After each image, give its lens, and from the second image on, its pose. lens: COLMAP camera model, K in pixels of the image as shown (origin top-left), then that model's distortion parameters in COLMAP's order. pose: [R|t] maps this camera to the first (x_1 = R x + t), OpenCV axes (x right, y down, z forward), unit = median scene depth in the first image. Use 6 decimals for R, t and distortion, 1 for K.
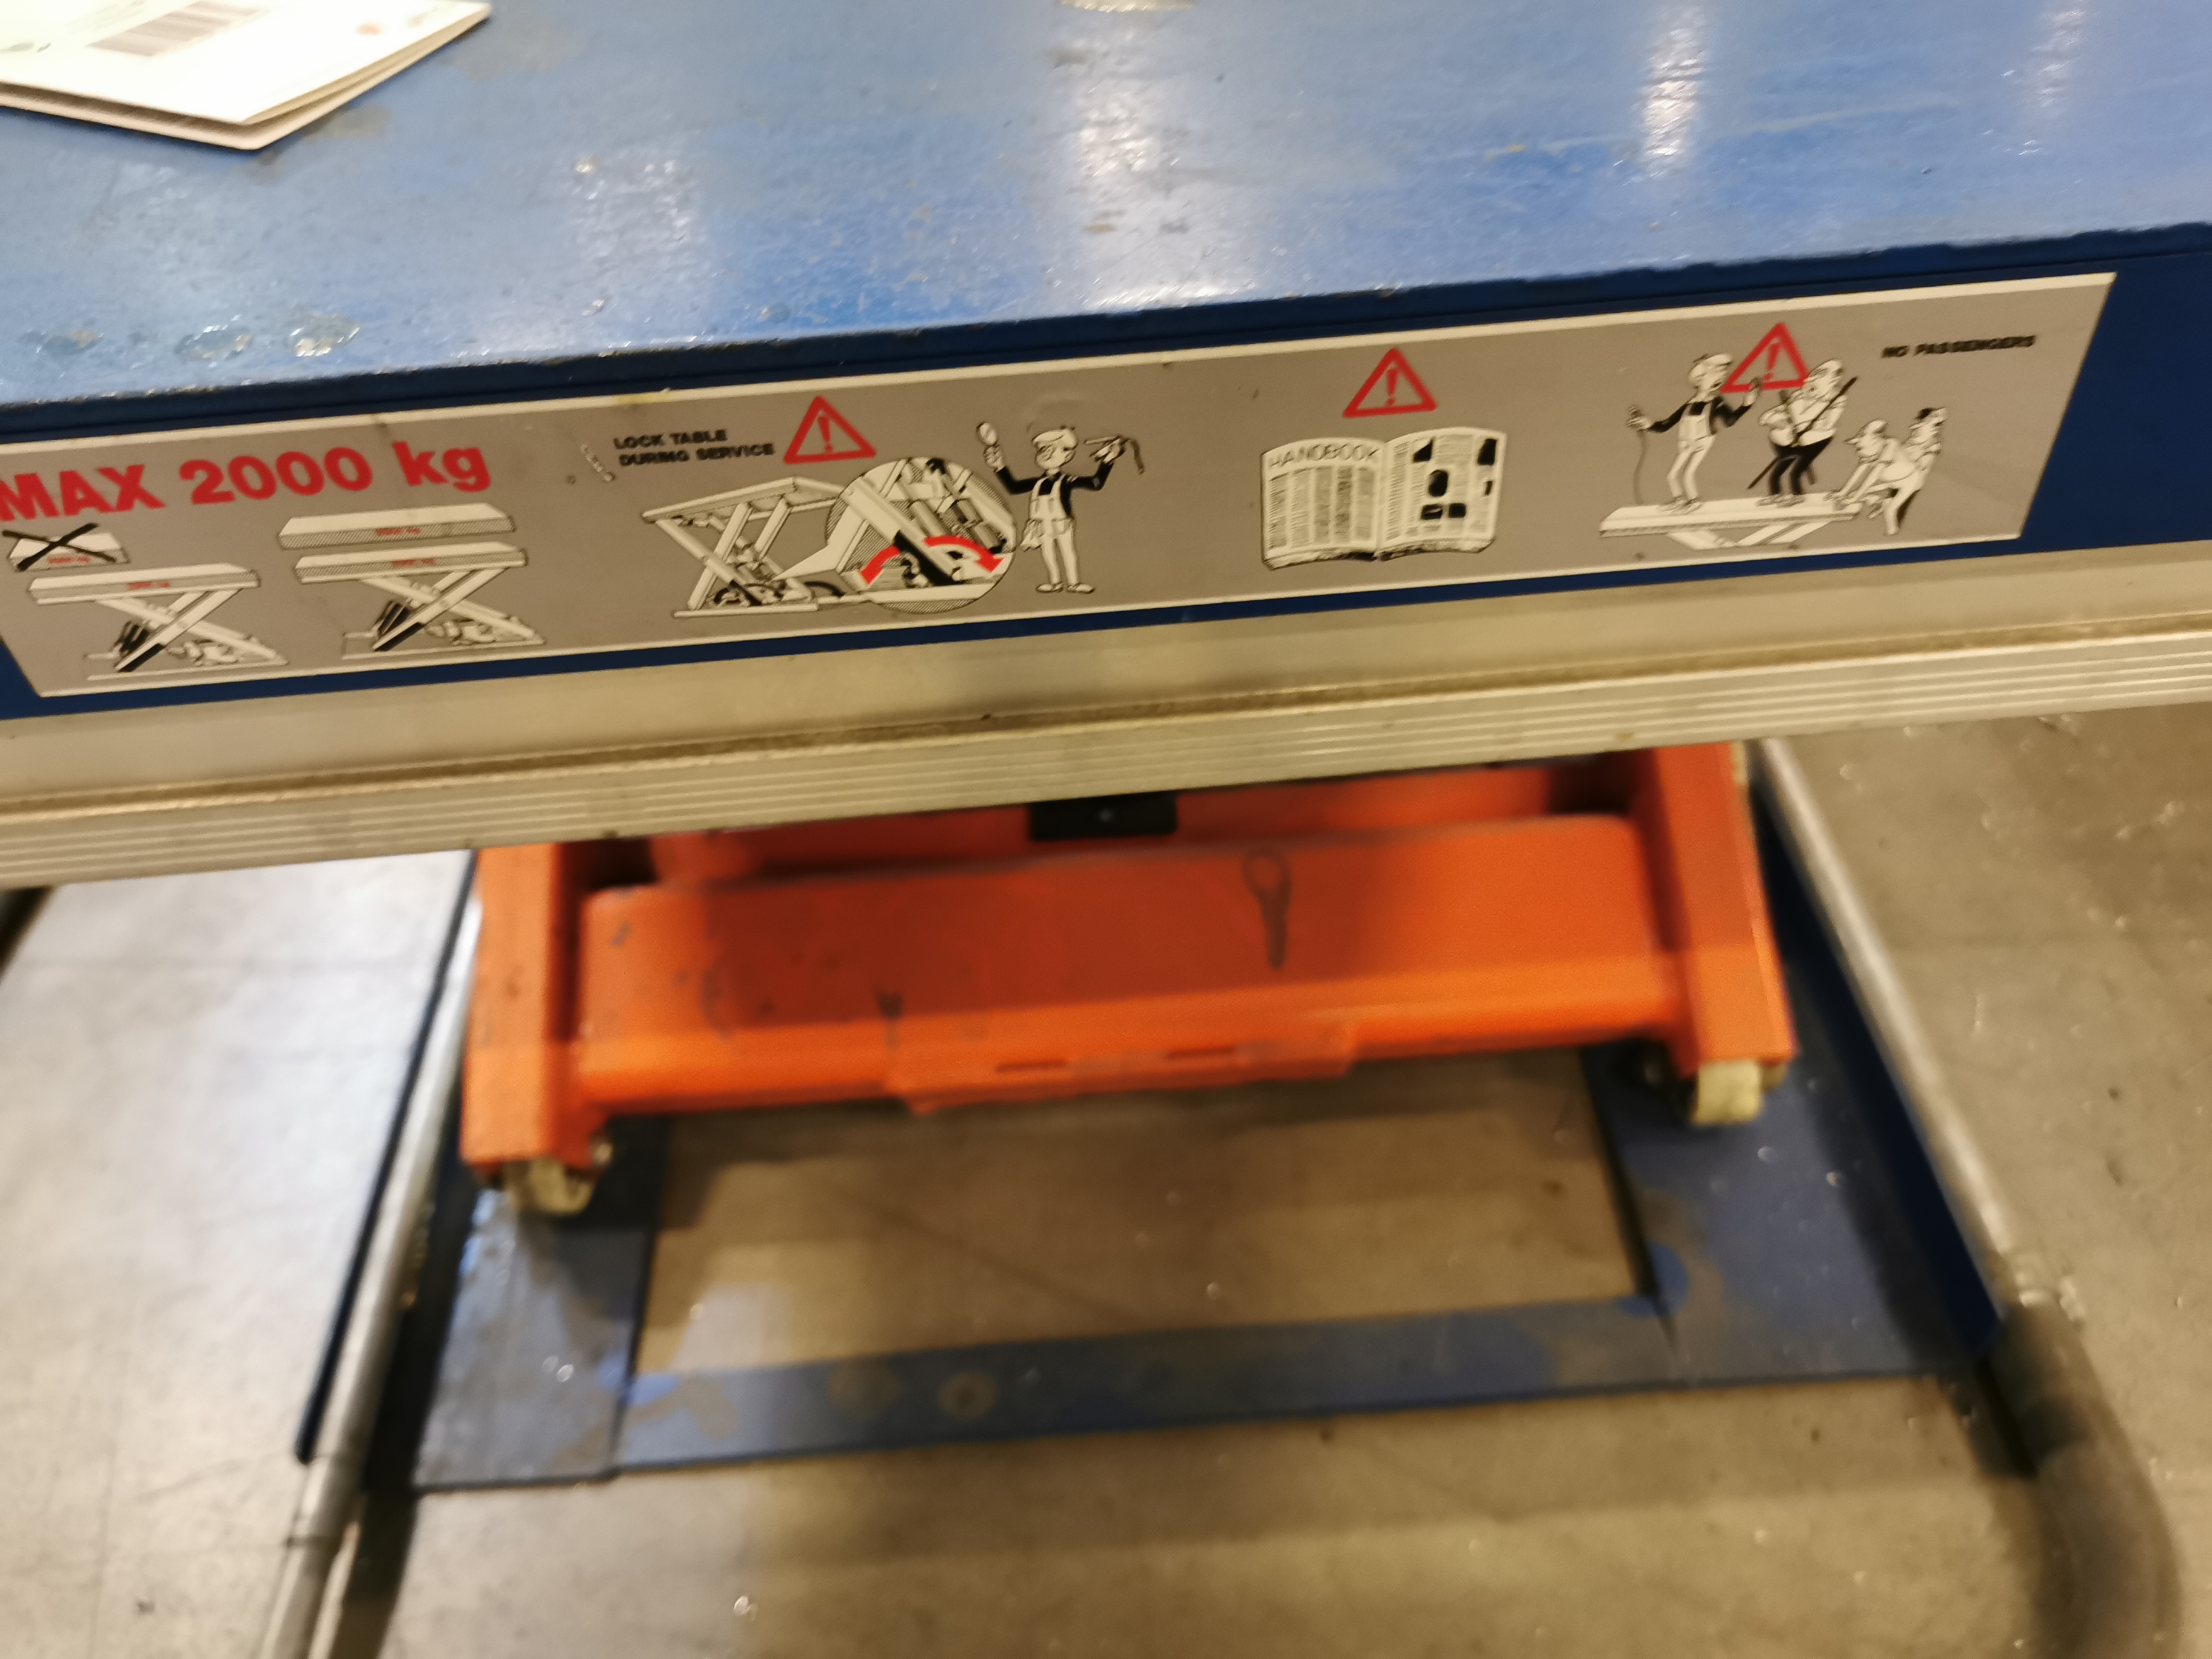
lens RADIAL K [[1707.6, 0, 1091.8], [0, 1707.6, 830.2], [0, 0, 1]] dist [0.032275, -0.014399]
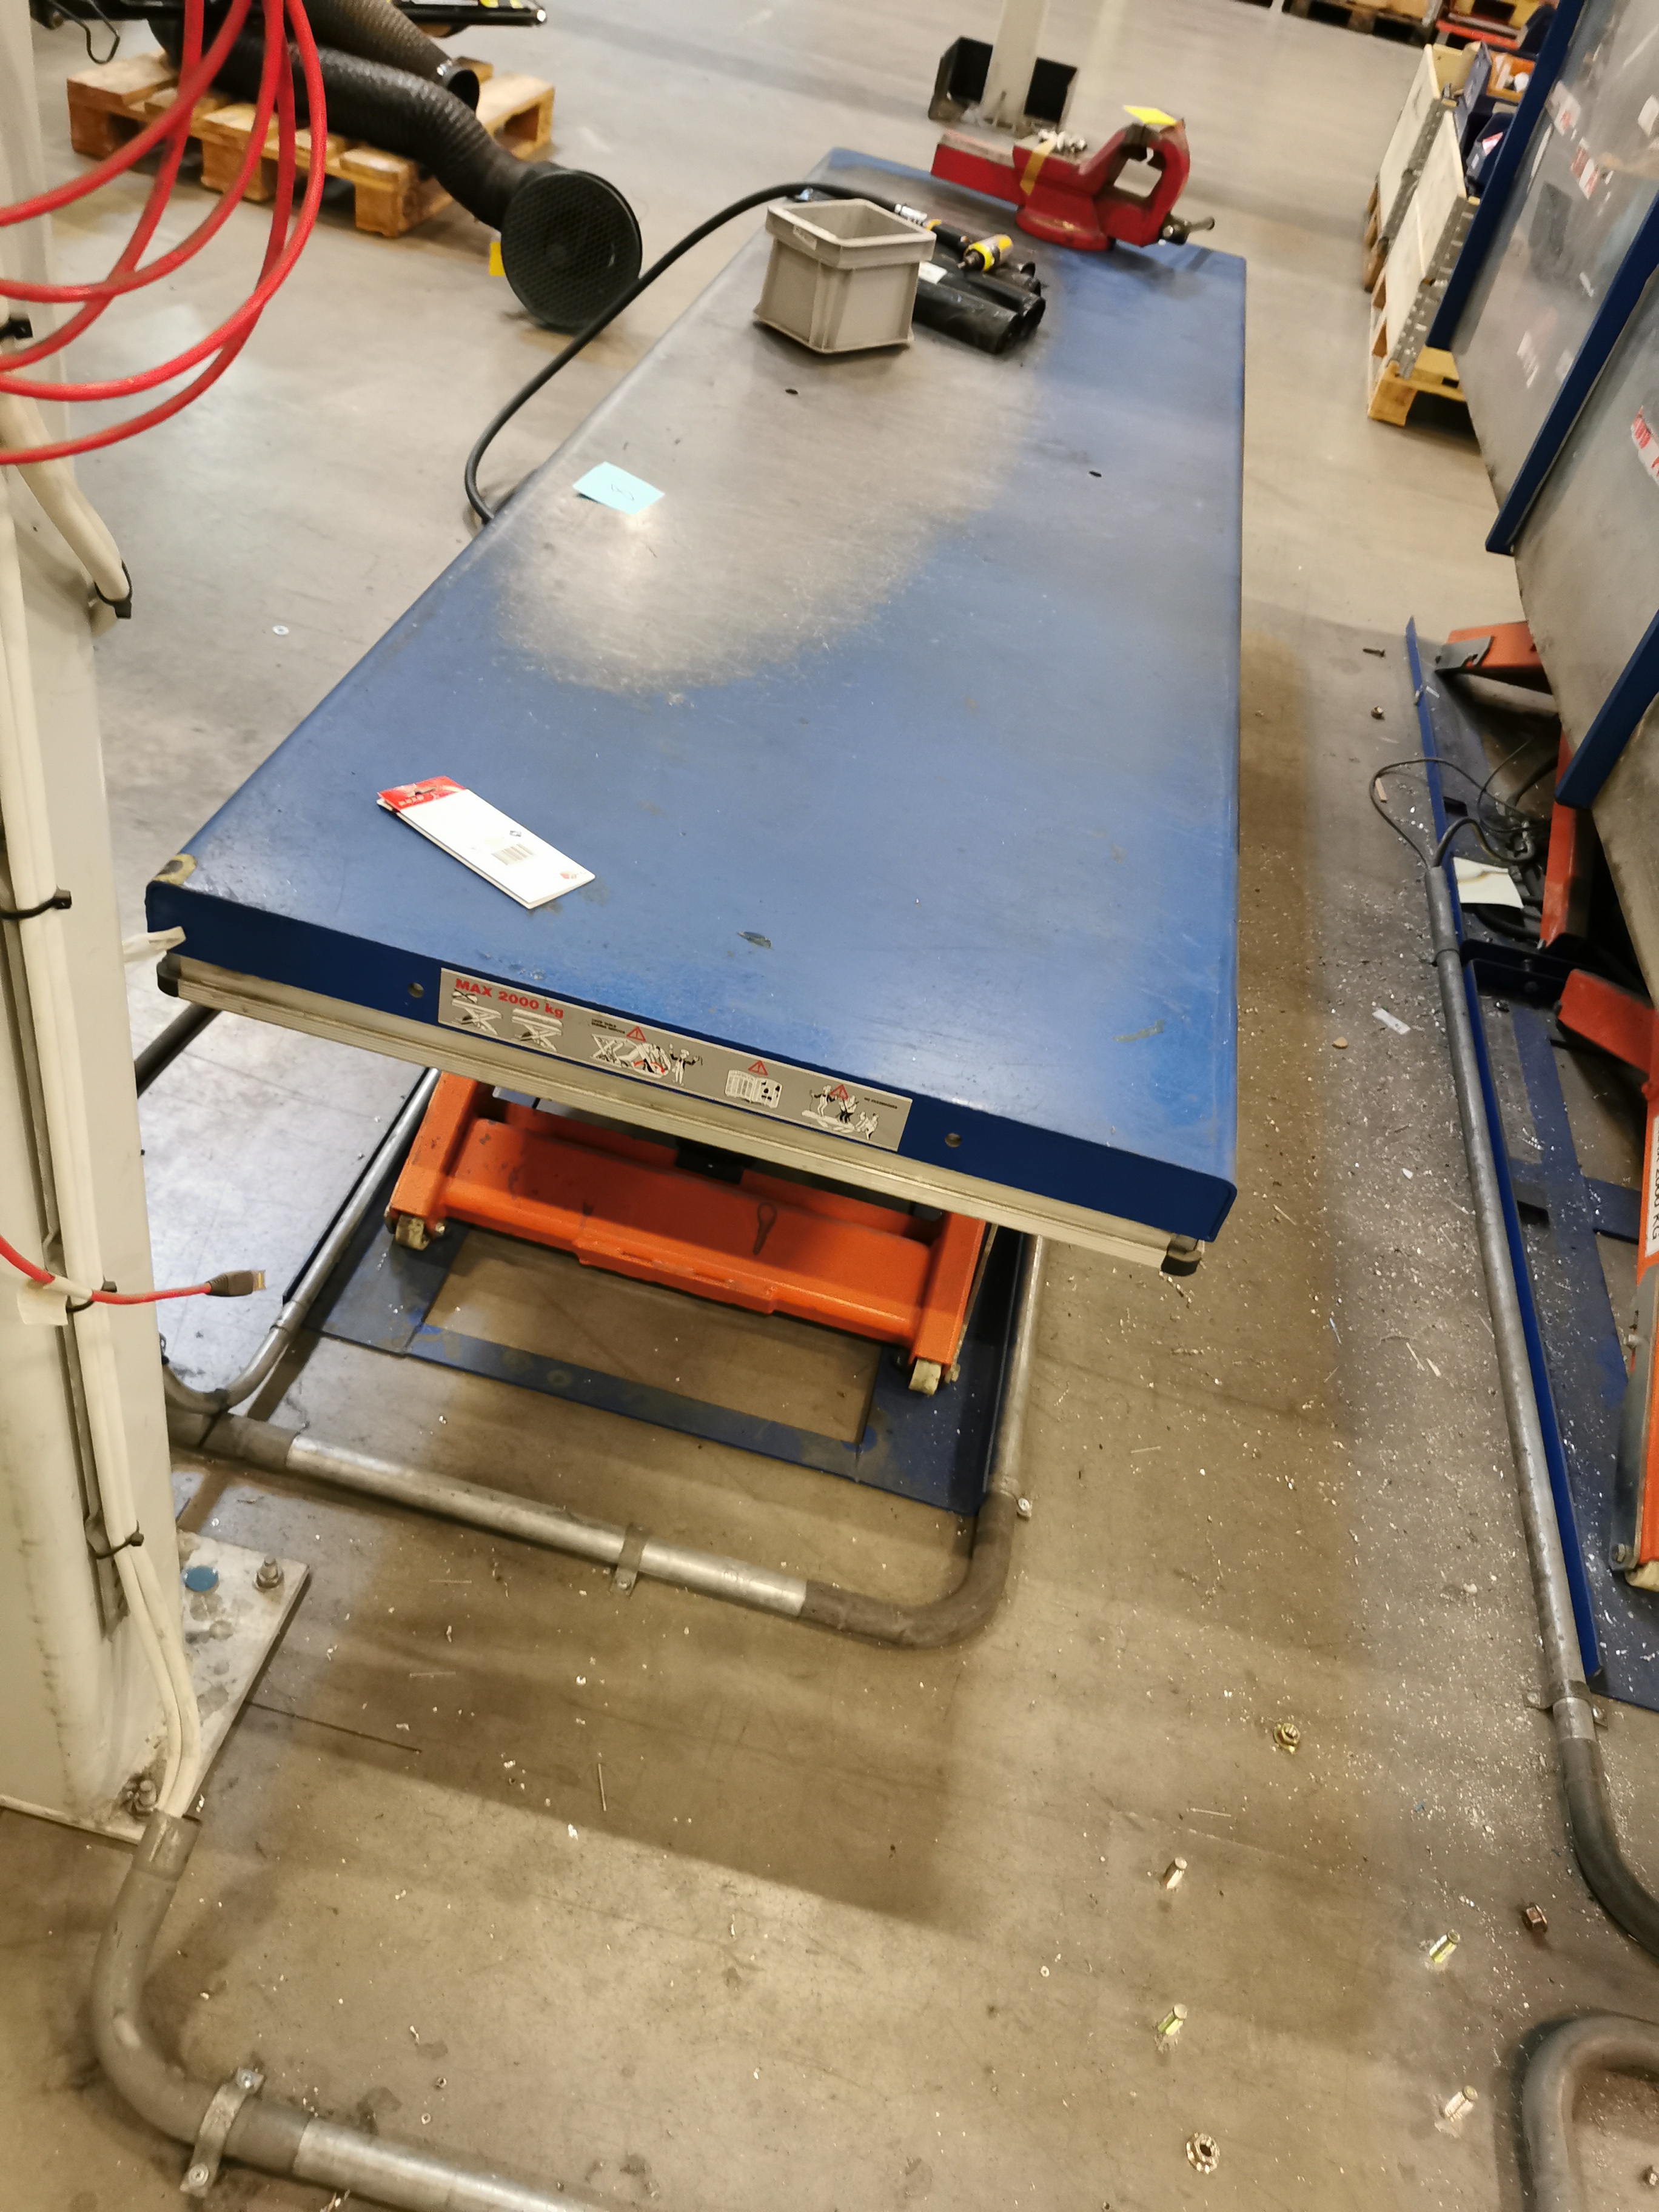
lens RADIAL K [[1707.6, 0, 833.9], [0, 1707.6, 1113.5], [0, 0, 1]] dist [0.032275, -0.014399]
pose [[0.937915, 0.346798, -0.006846, 0.165314], [-0.346226, 0.934806, -0.079161, 0.053139], [-0.021054, 0.076617, 0.996838, -1.323563]]
